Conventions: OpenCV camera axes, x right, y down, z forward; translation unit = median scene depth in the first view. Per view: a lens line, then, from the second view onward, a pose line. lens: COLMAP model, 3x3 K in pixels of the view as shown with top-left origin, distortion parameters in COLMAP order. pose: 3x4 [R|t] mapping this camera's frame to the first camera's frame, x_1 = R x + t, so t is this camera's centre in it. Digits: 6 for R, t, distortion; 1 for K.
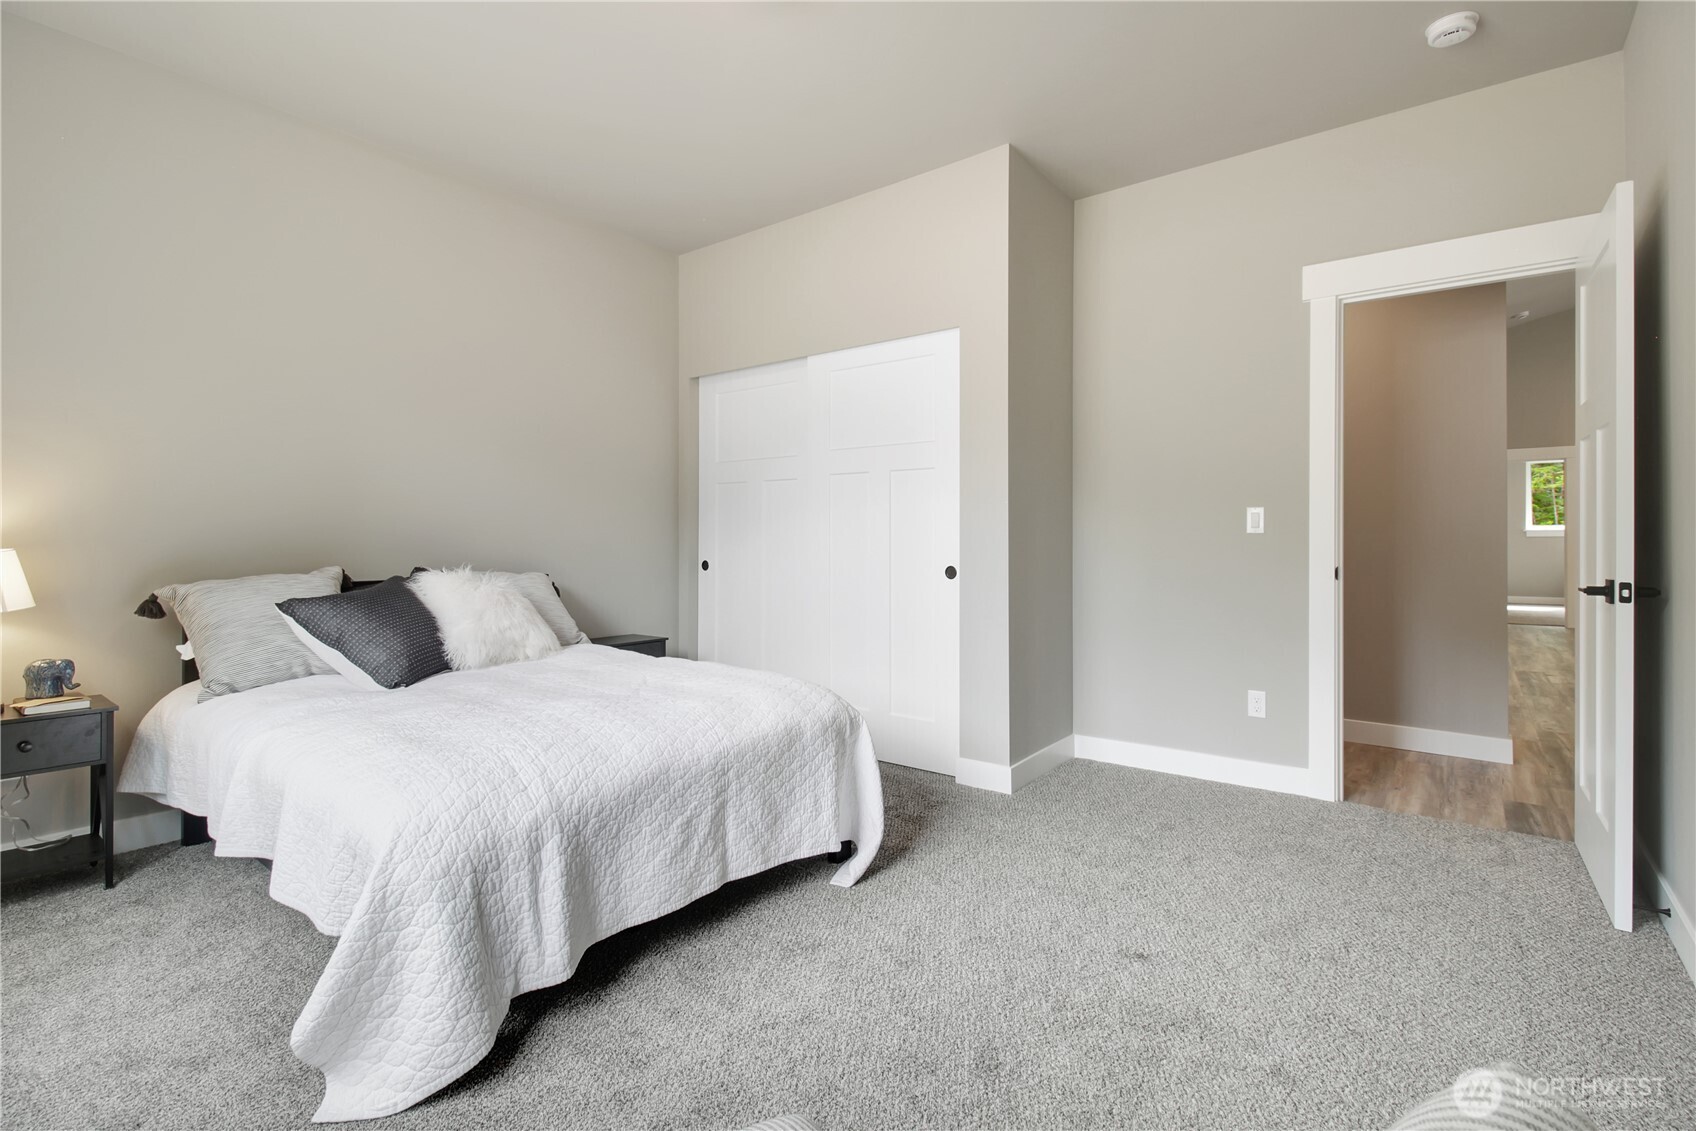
lens RADIAL K [[794.7, 0, 860.1], [0, 794.7, 543.3], [0, 0, 1]] dist [-0.001493, -0.011501]
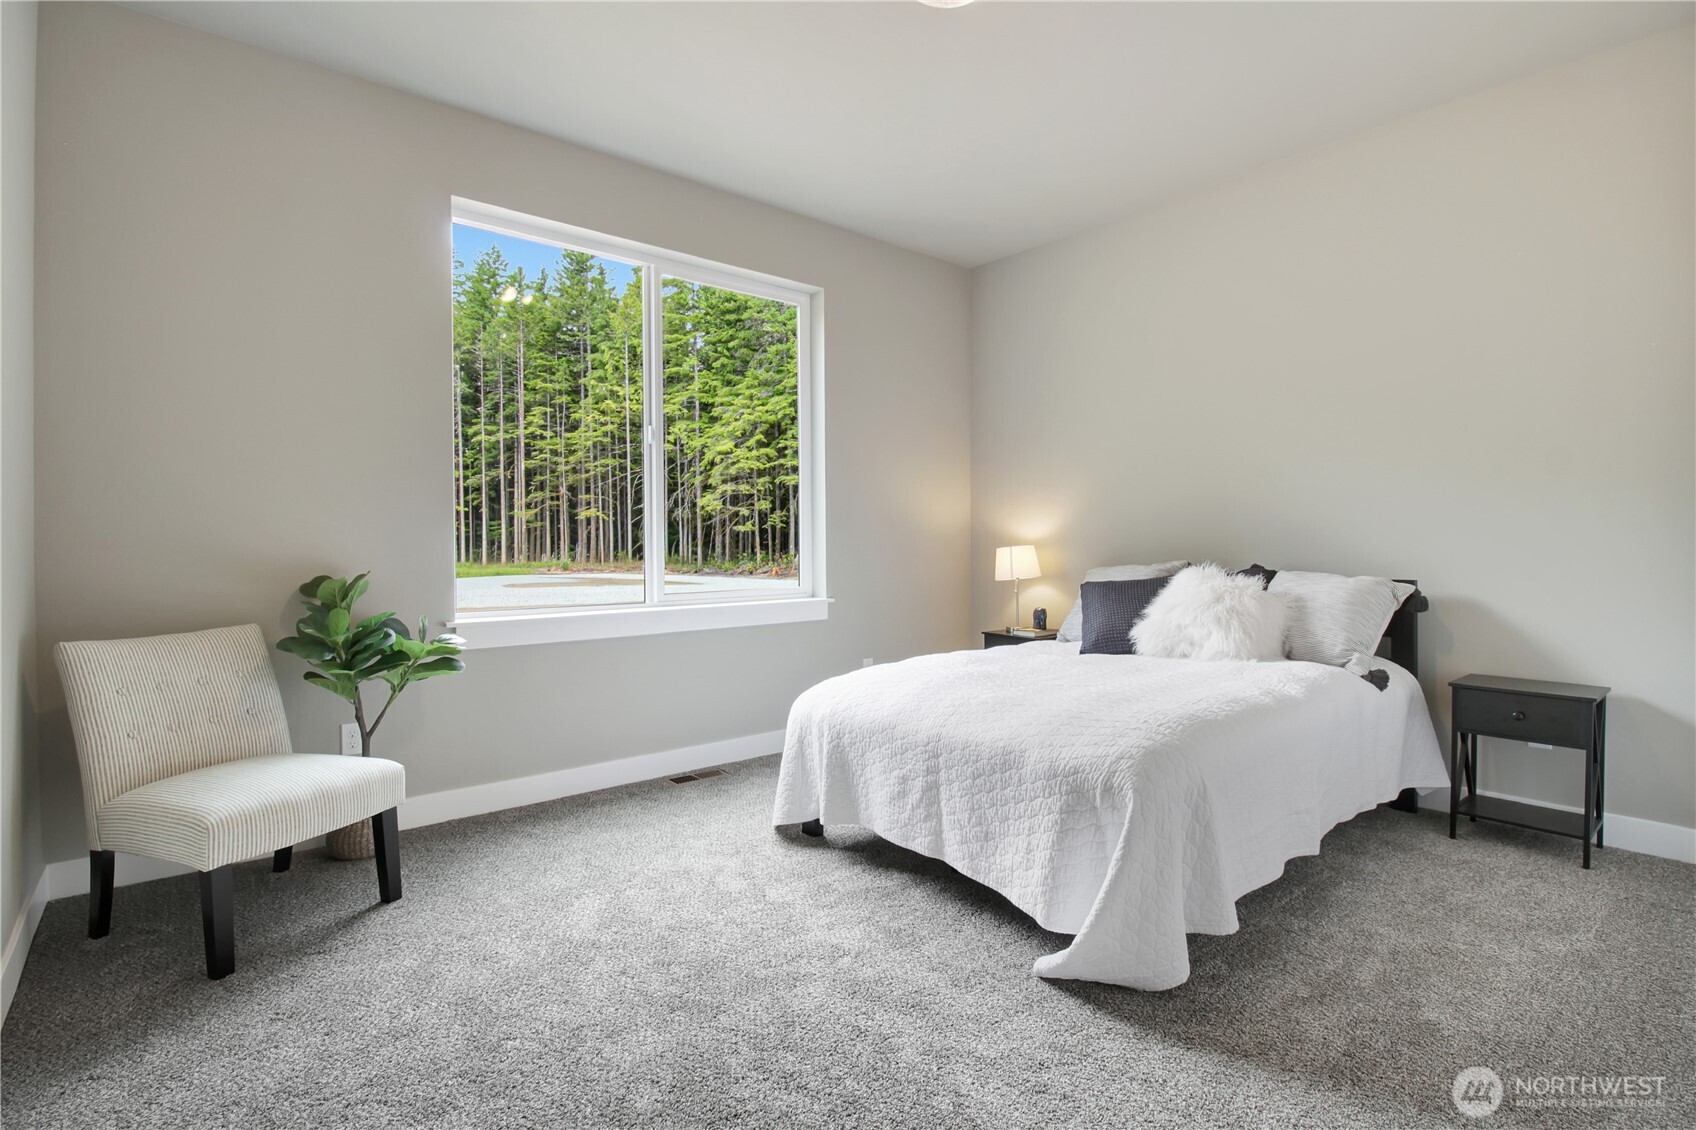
lens RADIAL K [[794.7, 0, 860.1], [0, 794.7, 542.8], [0, 0, 1]] dist [-0.001493, -0.011501]
pose [[-0.217482, 0.008524, -0.976027, 0.894030], [0.002915, 0.999963, 0.008084, -0.010348], [0.976060, -0.001087, -0.217499, 1.120078]]
